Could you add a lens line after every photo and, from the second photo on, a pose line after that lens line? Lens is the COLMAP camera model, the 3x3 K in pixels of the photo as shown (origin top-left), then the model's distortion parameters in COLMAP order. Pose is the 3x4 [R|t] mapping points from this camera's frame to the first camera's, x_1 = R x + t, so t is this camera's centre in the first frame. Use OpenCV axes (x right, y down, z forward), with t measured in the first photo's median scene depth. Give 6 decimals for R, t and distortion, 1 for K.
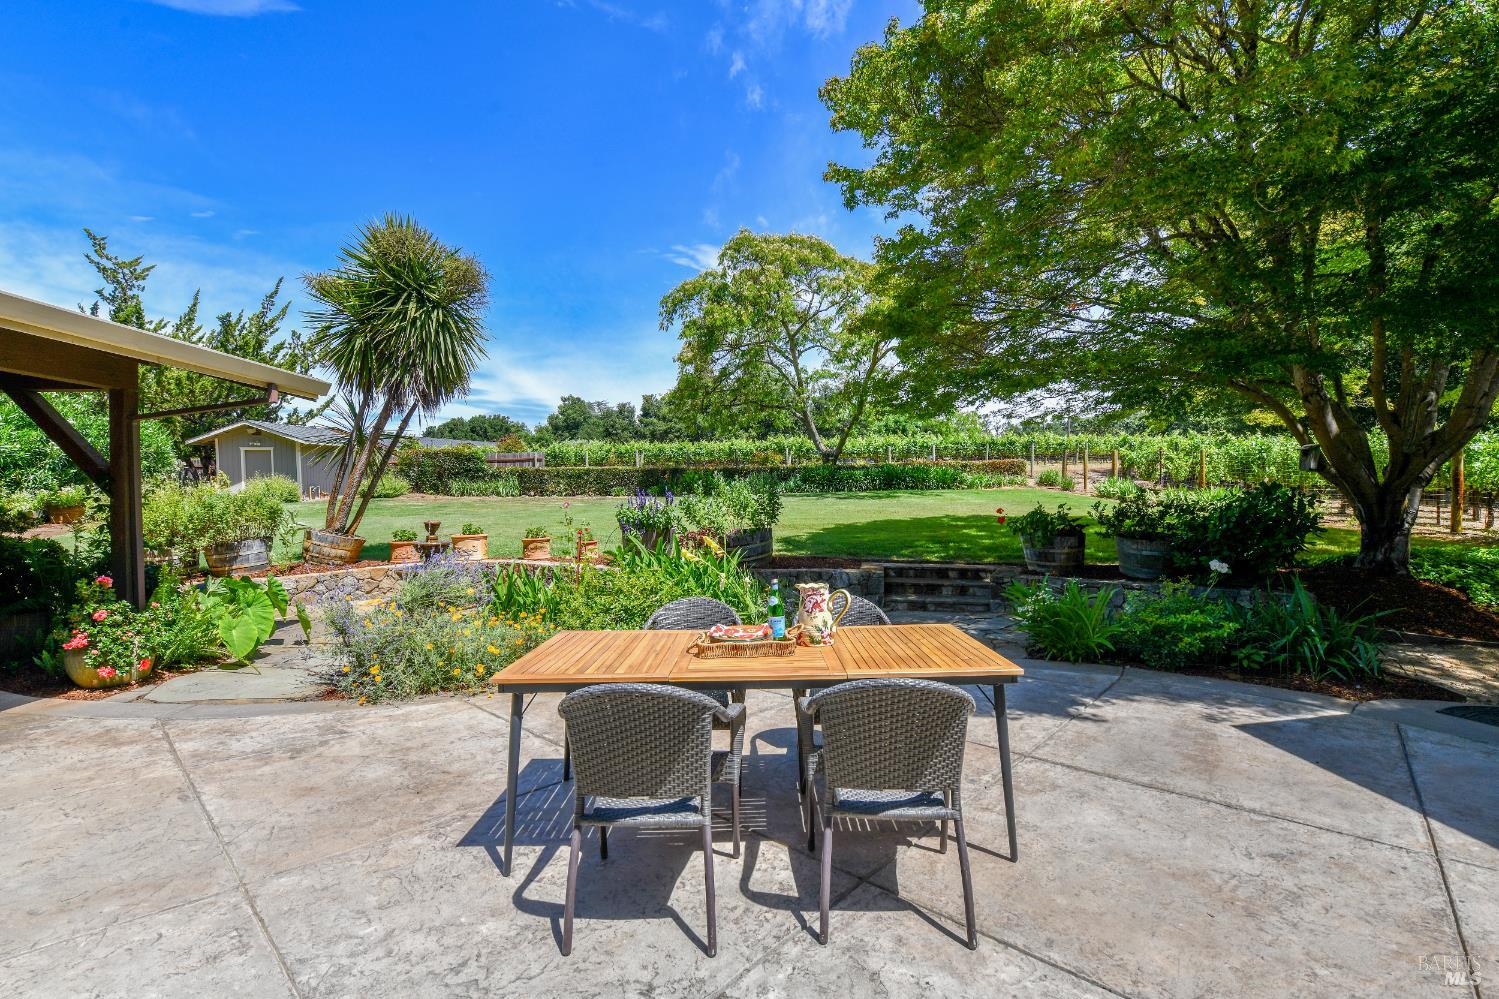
lens RADIAL K [[766.9, 0, 749.5], [0, 766.9, 499.5], [0, 0, 1]] dist [-0.019349, -0.000501]
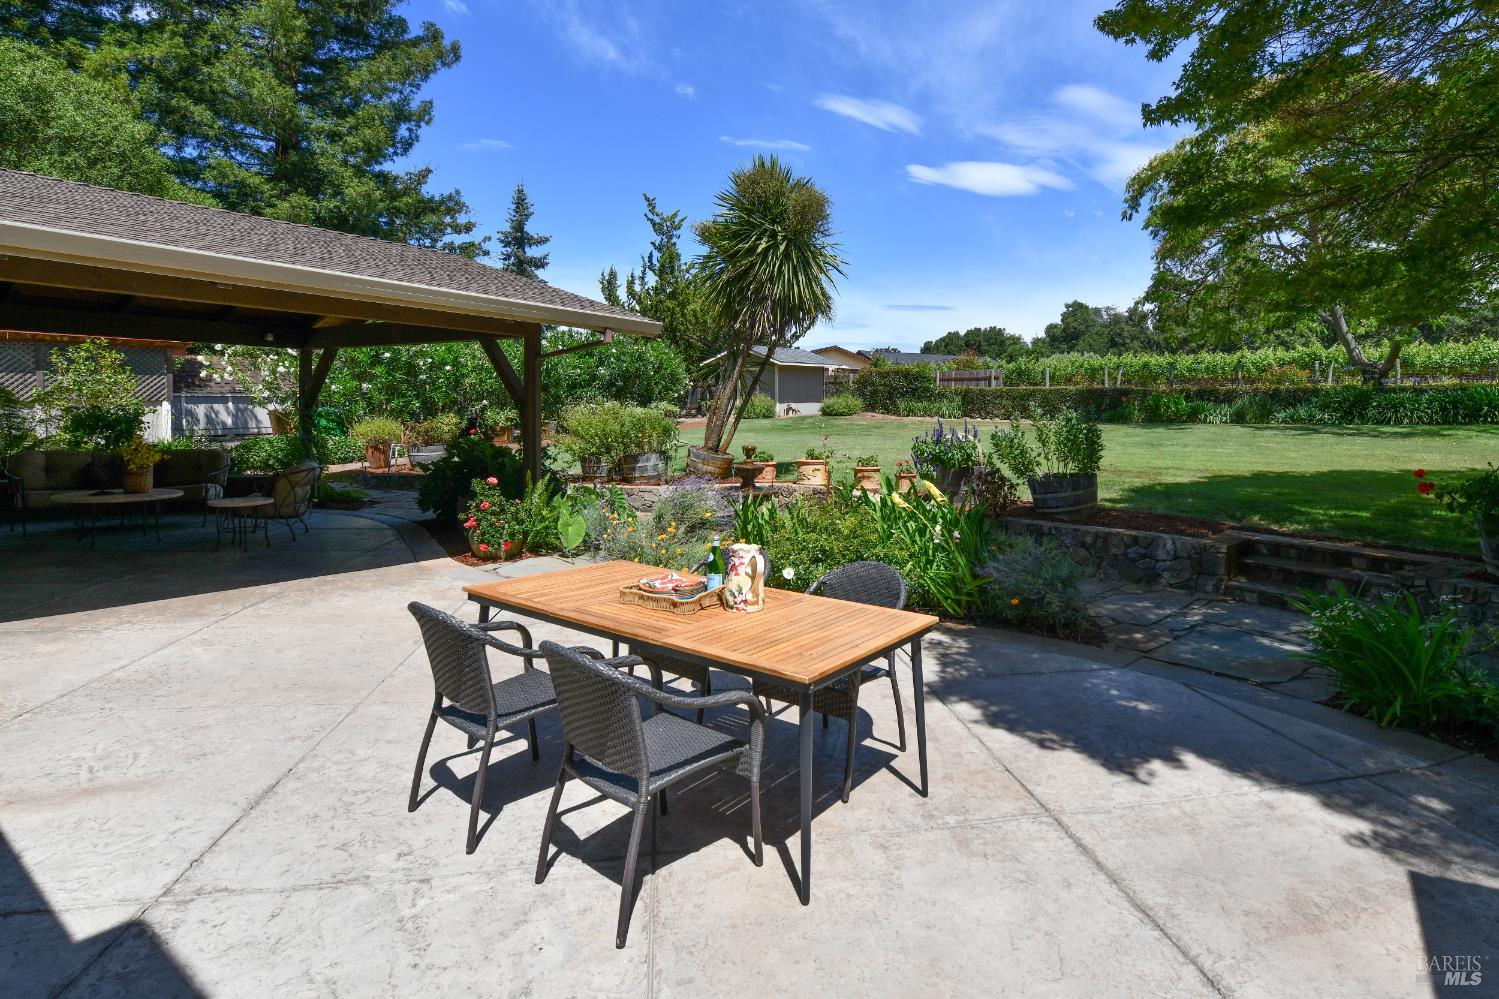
lens RADIAL K [[850.8, 0, 751.3], [0, 850.8, 420.2], [0, 0, 1]] dist [-0.019337, -0.000303]
pose [[0.757383, 0.029221, -0.652317, 0.177946], [-0.023291, 0.999571, 0.017734, -0.014024], [0.652555, 0.001761, 0.757739, 0.052081]]
